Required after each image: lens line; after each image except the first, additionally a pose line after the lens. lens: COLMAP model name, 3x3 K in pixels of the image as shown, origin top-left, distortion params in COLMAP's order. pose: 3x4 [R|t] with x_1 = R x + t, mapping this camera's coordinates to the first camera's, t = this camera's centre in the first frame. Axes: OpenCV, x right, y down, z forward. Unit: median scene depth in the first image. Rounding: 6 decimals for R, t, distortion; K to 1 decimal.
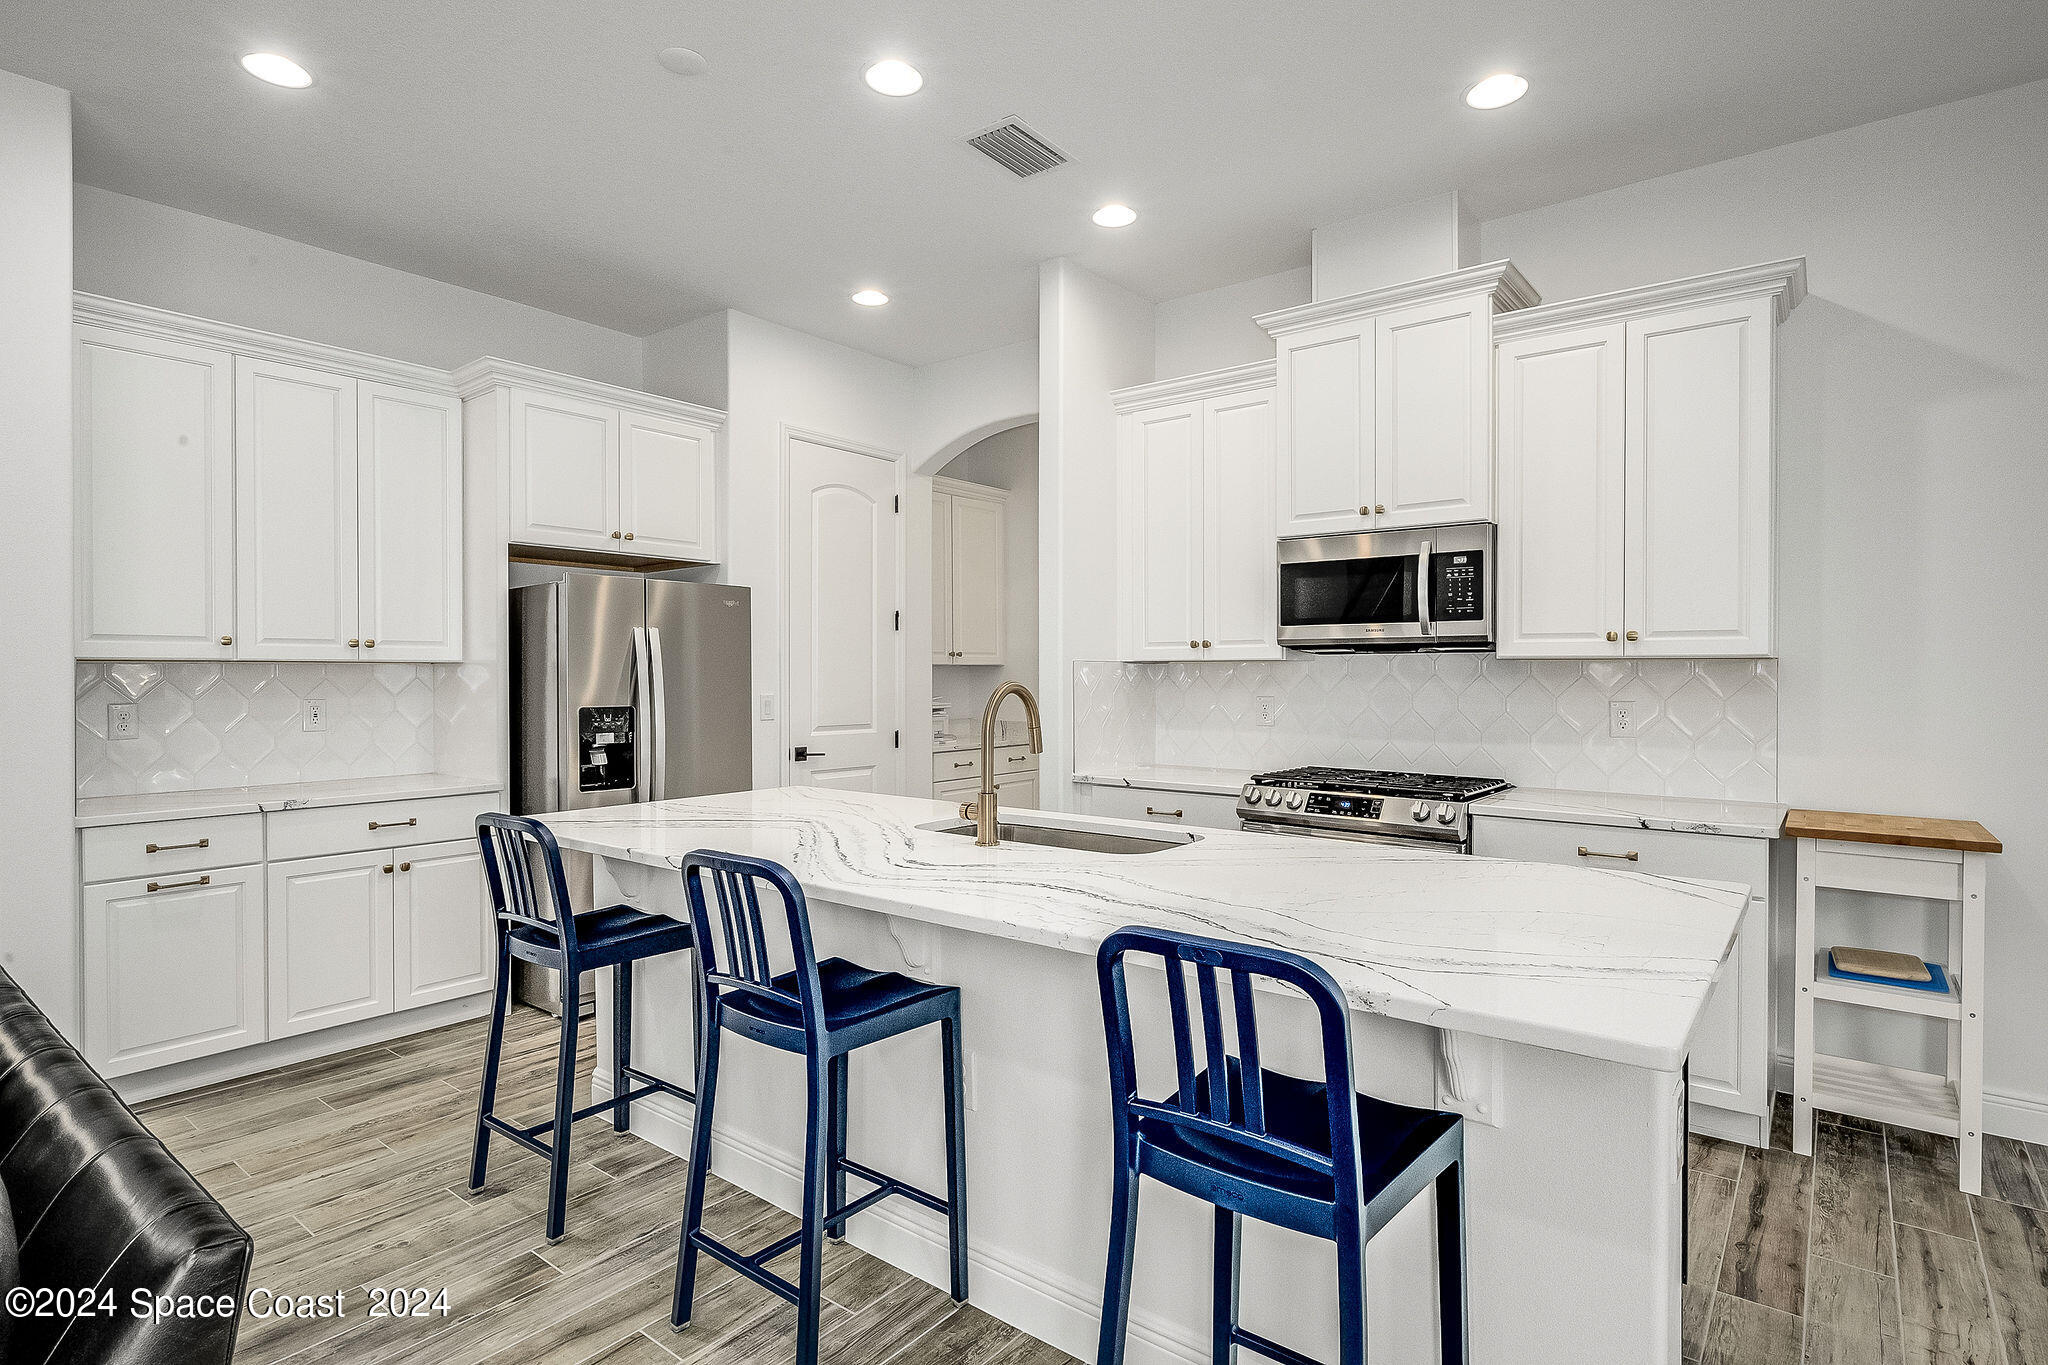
lens RADIAL K [[1043.0, 0, 1016.2], [0, 1043.0, 678.2], [0, 0, 1]] dist [-0.003253, 0.000307]
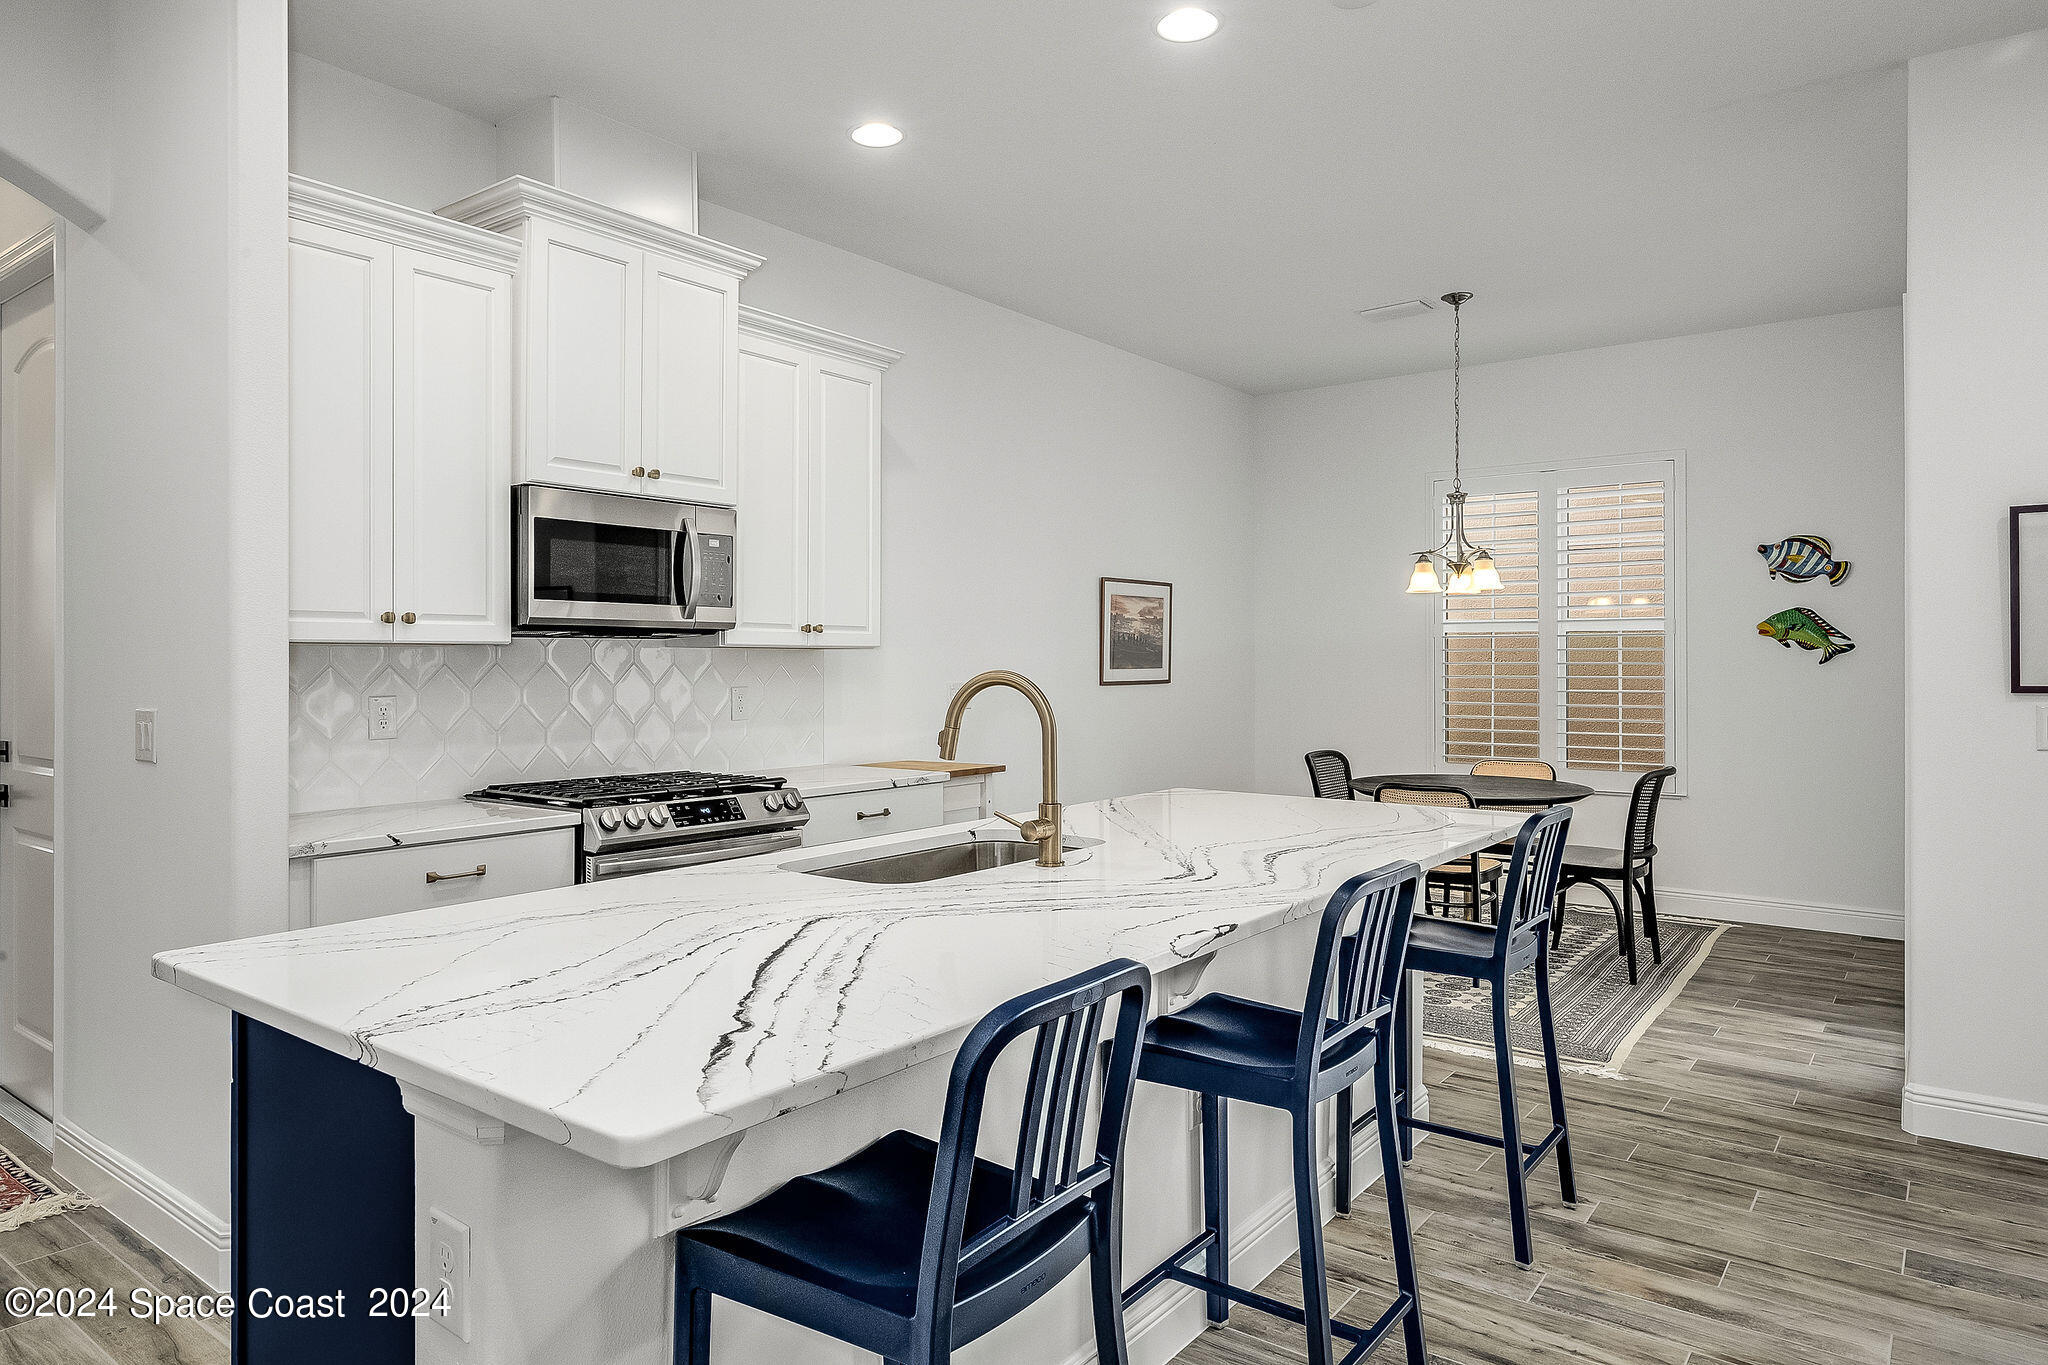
lens RADIAL K [[1262.2, 0, 1021.0], [0, 1262.2, 657.9], [0, 0, 1]] dist [0.001498, 0.000226]
pose [[-0.026376, 0.001231, 0.999651, -0.721794], [0.007193, 0.999974, -0.001041, -0.004383], [-0.999626, 0.007163, -0.026384, 0.726410]]
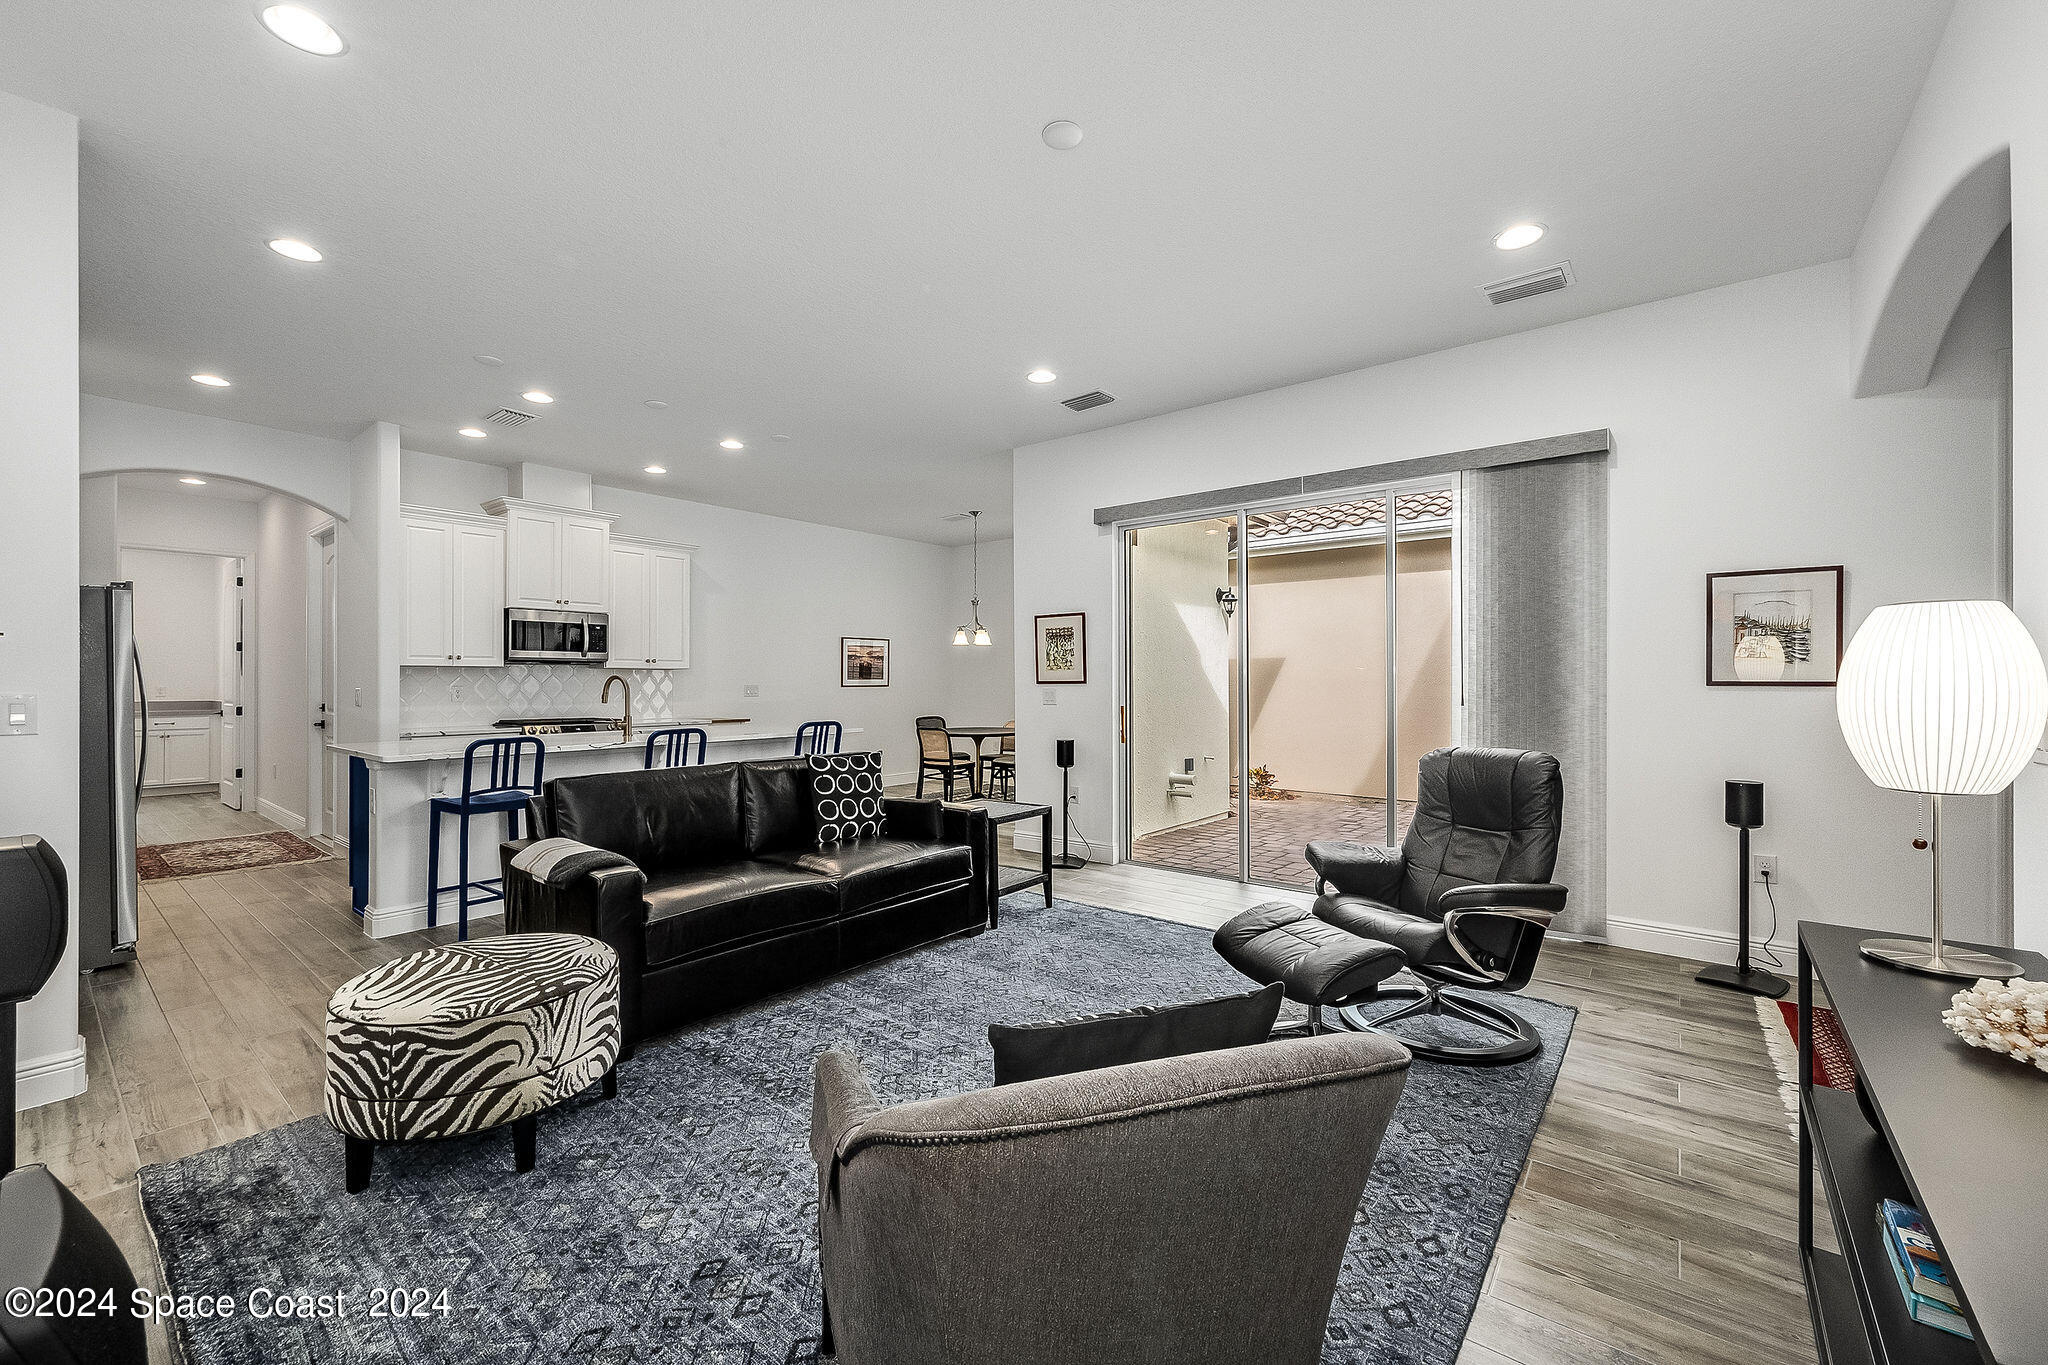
lens RADIAL K [[817.4, 0, 1024.0], [0, 817.4, 682.5], [0, 0, 1]] dist [-0.001404, -0.000015]
pose [[0.002532, -0.000425, 0.999997, -1.460152], [0.007792, 0.999970, 0.000405, 0.022523], [-0.999966, 0.007791, 0.002535, -0.013082]]
